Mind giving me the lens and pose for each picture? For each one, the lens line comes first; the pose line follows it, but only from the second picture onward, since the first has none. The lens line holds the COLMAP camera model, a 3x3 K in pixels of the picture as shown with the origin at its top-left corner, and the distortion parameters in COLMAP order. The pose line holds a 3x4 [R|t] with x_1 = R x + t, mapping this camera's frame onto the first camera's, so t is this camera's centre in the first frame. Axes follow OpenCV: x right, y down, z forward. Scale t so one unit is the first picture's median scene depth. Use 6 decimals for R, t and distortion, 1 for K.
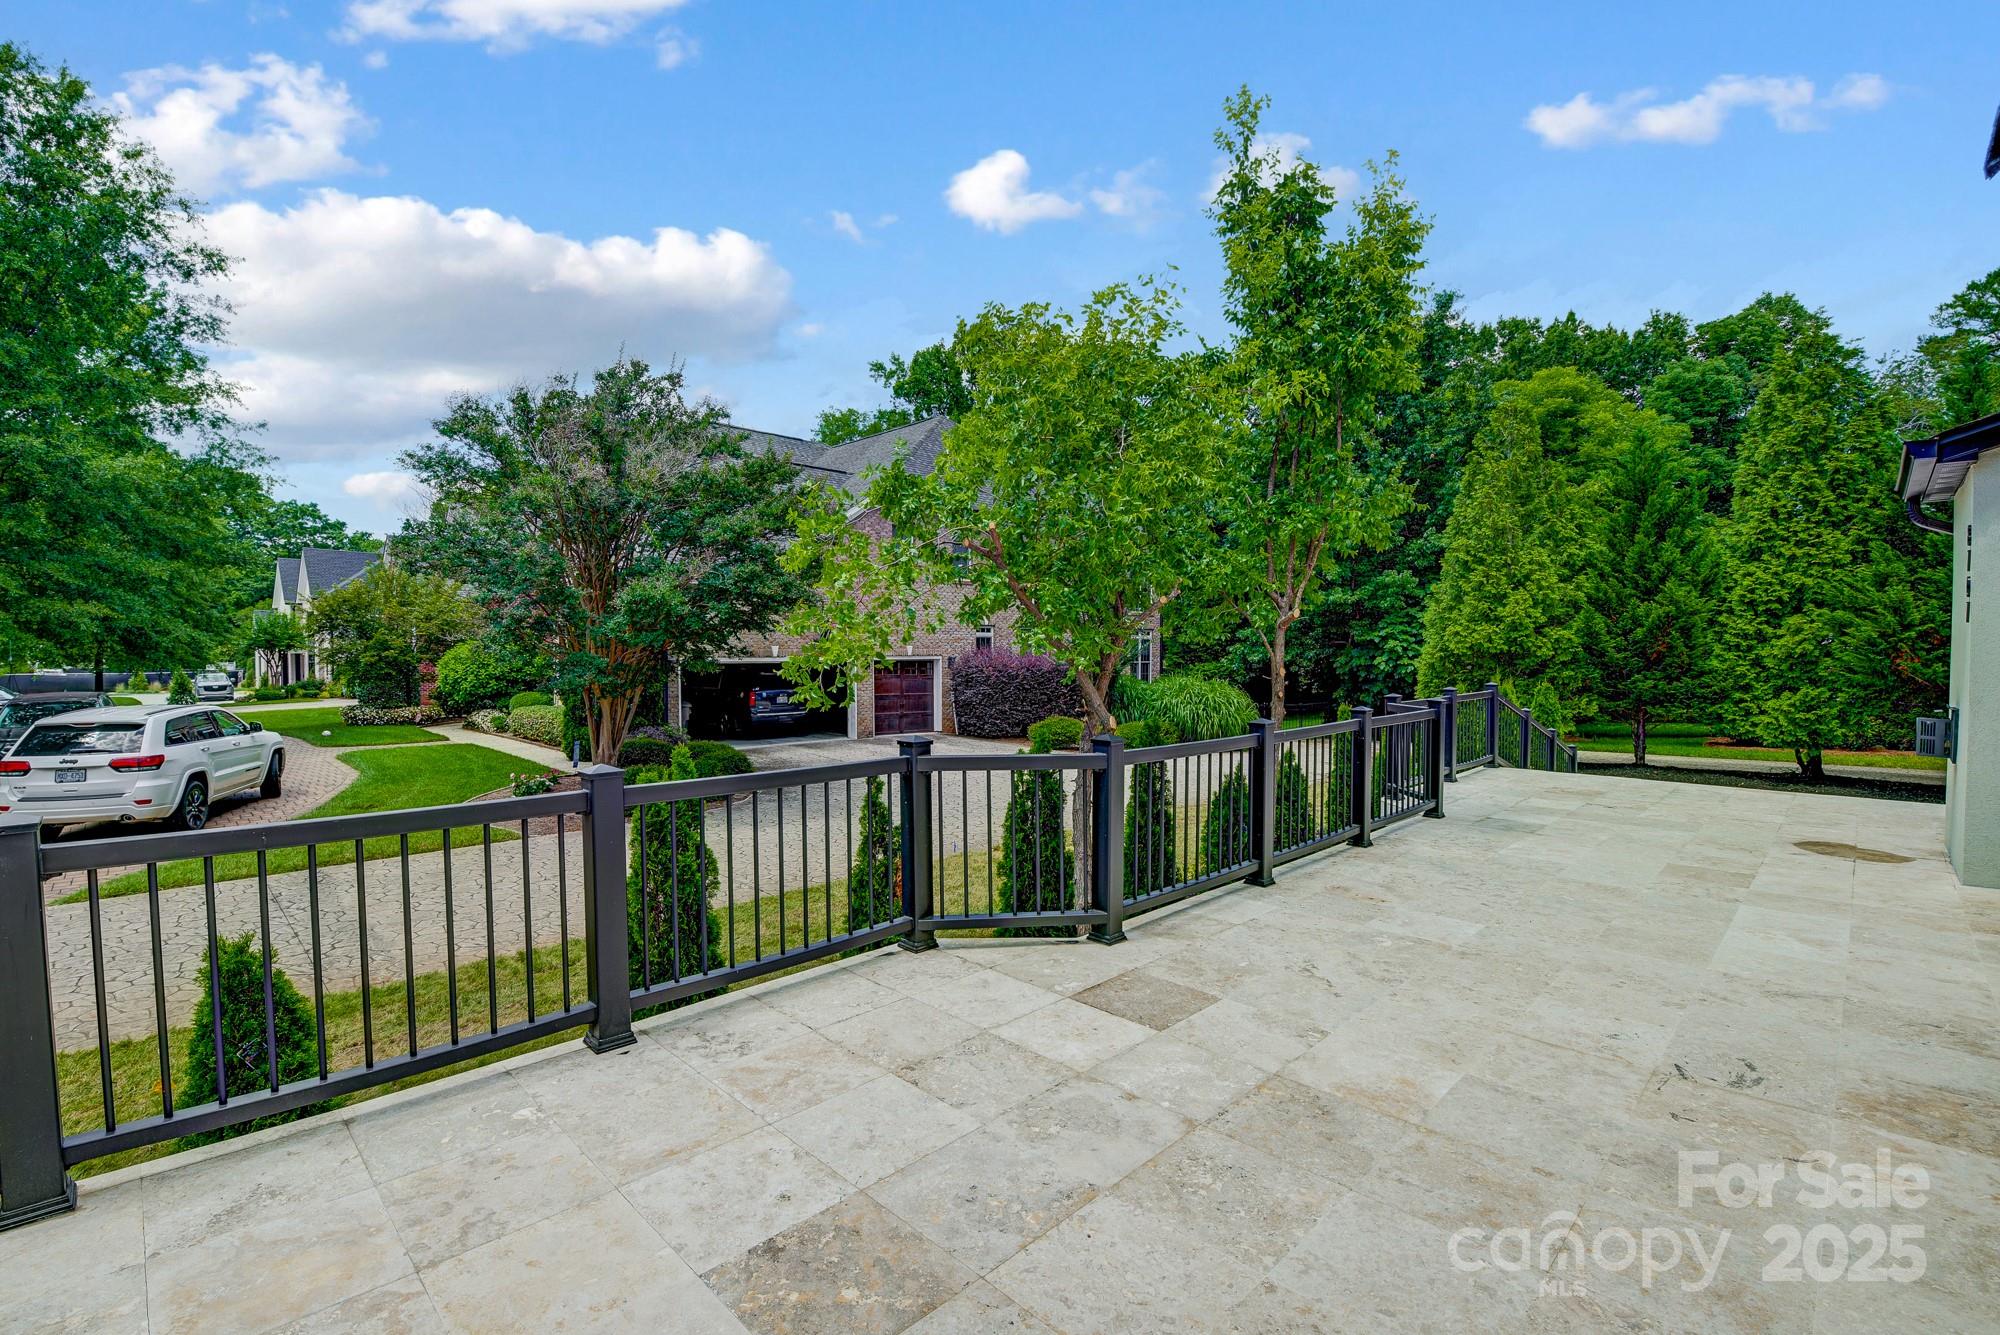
lens RADIAL K [[887.9, 0, 1012.0], [0, 887.9, 660.9], [0, 0, 1]] dist [-0.009931, -0.000989]
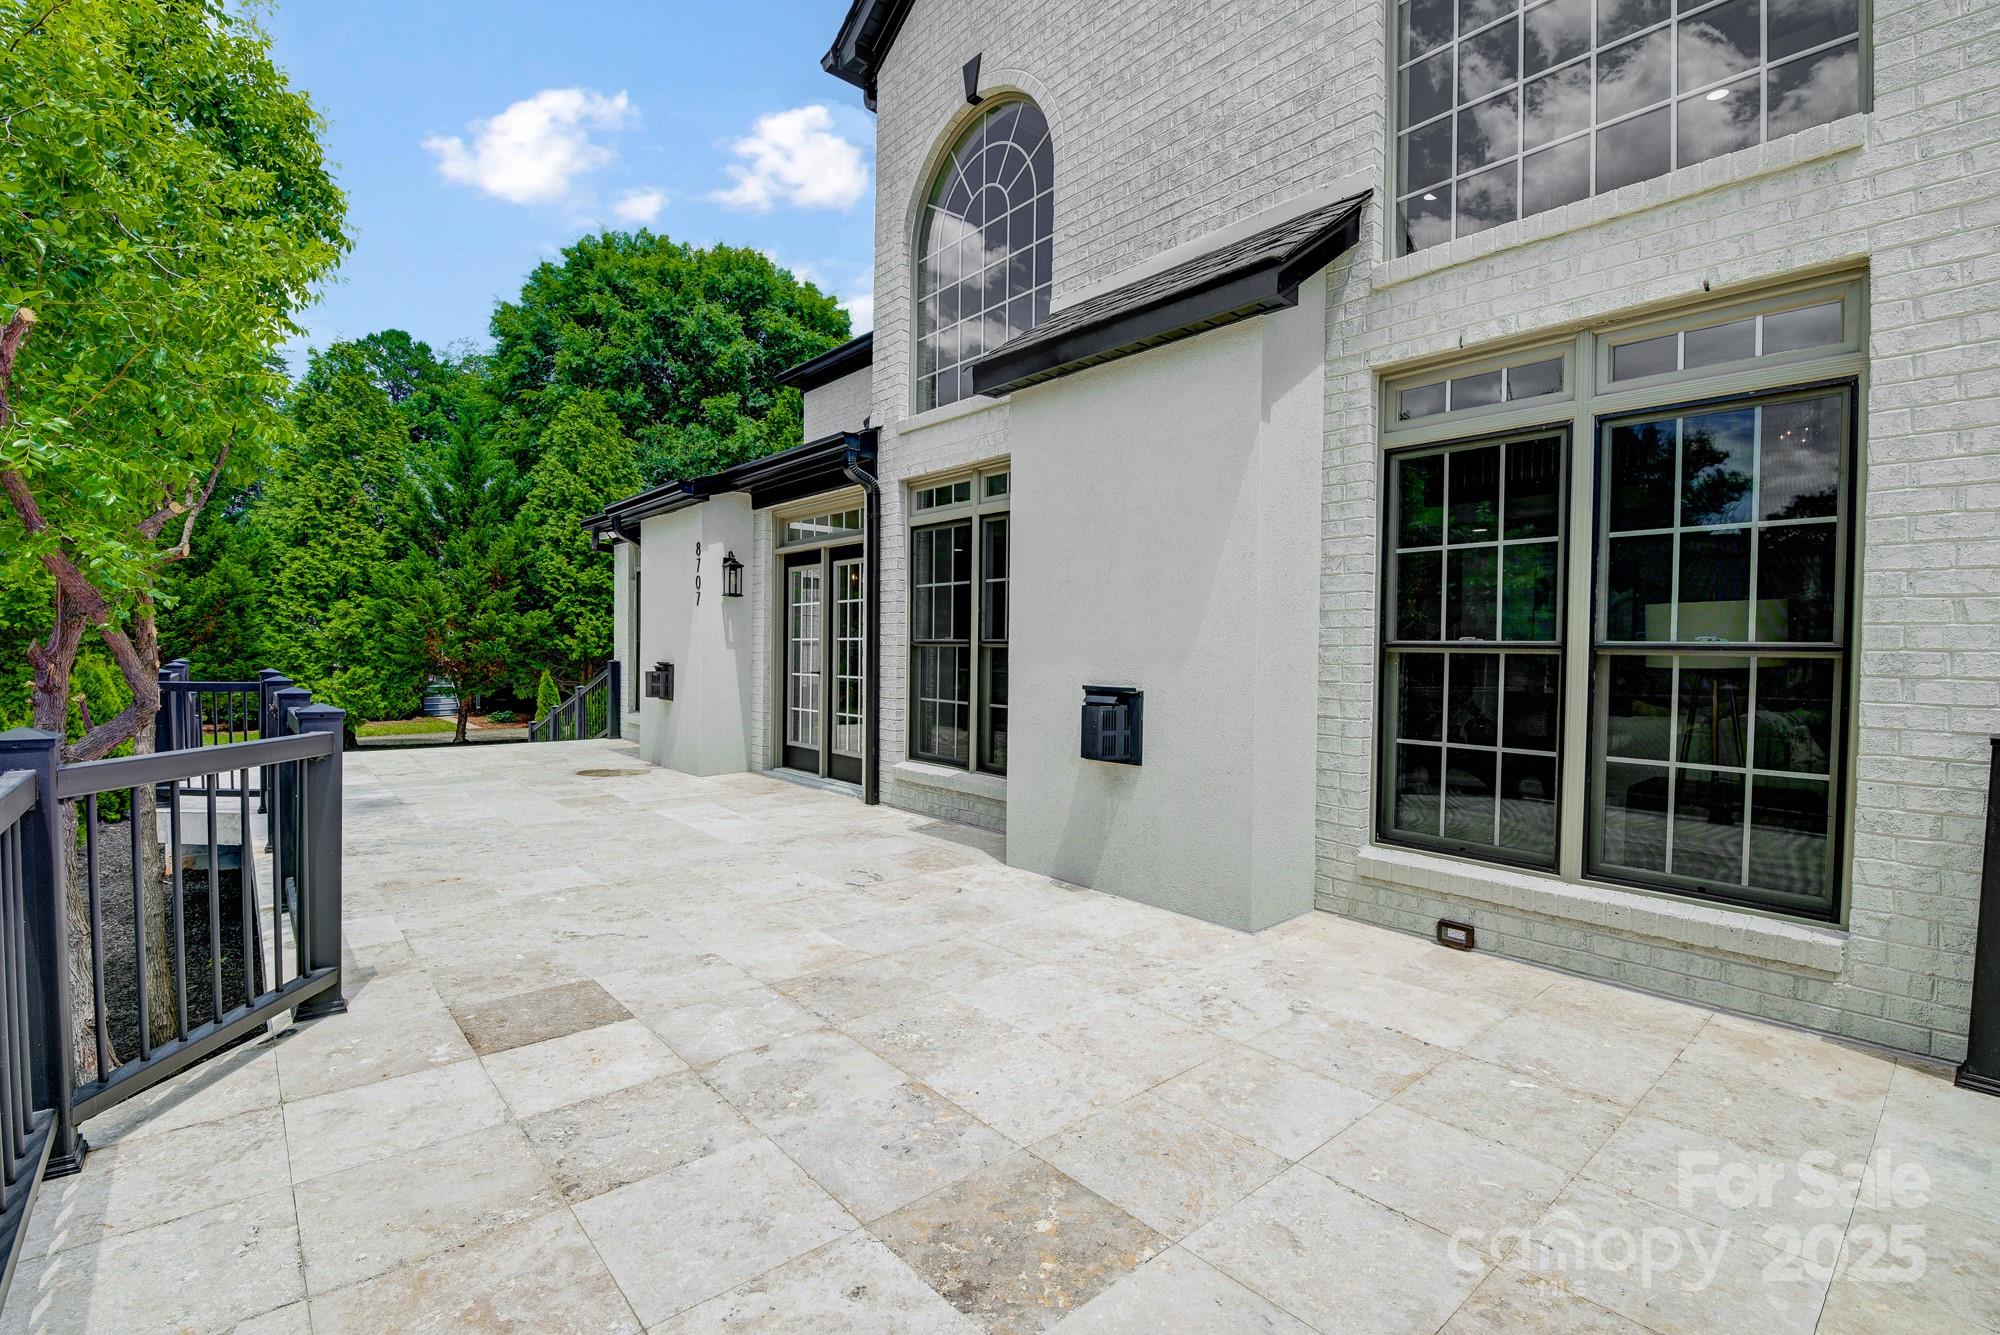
lens RADIAL K [[887.9, 0, 988.9], [0, 887.9, 671.3], [0, 0, 1]] dist [-0.009931, -0.000989]
pose [[0.086513, -0.024332, 0.995953, -0.127358], [0.002057, 0.999704, 0.024245, 0.010834], [-0.996249, -0.000049, 0.086538, 0.110632]]
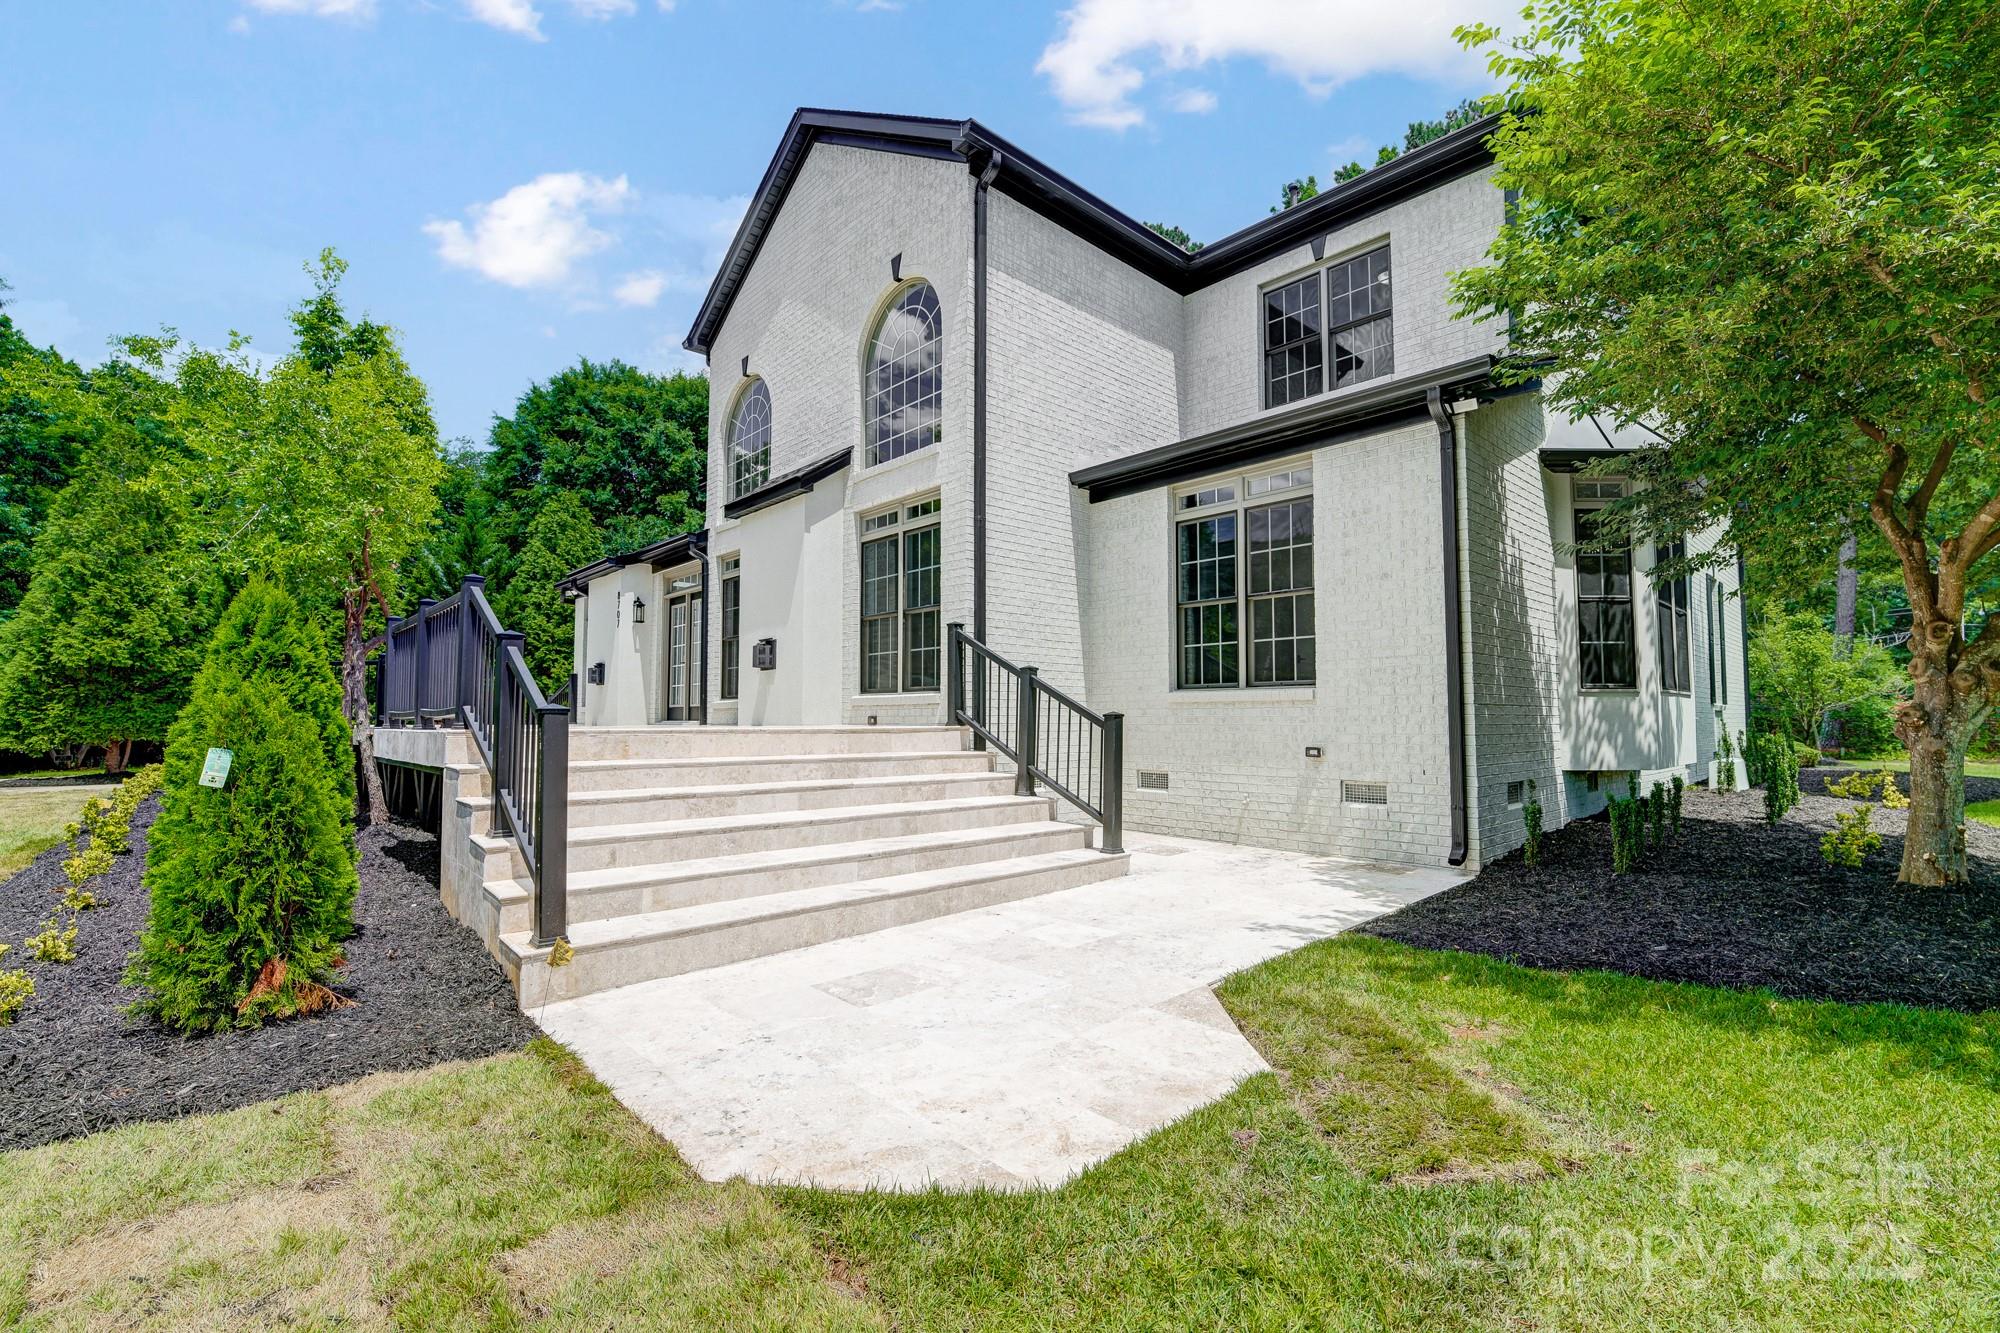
lens RADIAL K [[887.9, 0, 1020.2], [0, 887.9, 674.7], [0, 0, 1]] dist [-0.009931, -0.000989]
pose [[0.042509, 0.056162, 0.997516, -0.479233], [0.016789, 0.998238, -0.056918, 0.084658], [-0.998955, 0.019167, 0.041492, -0.104302]]
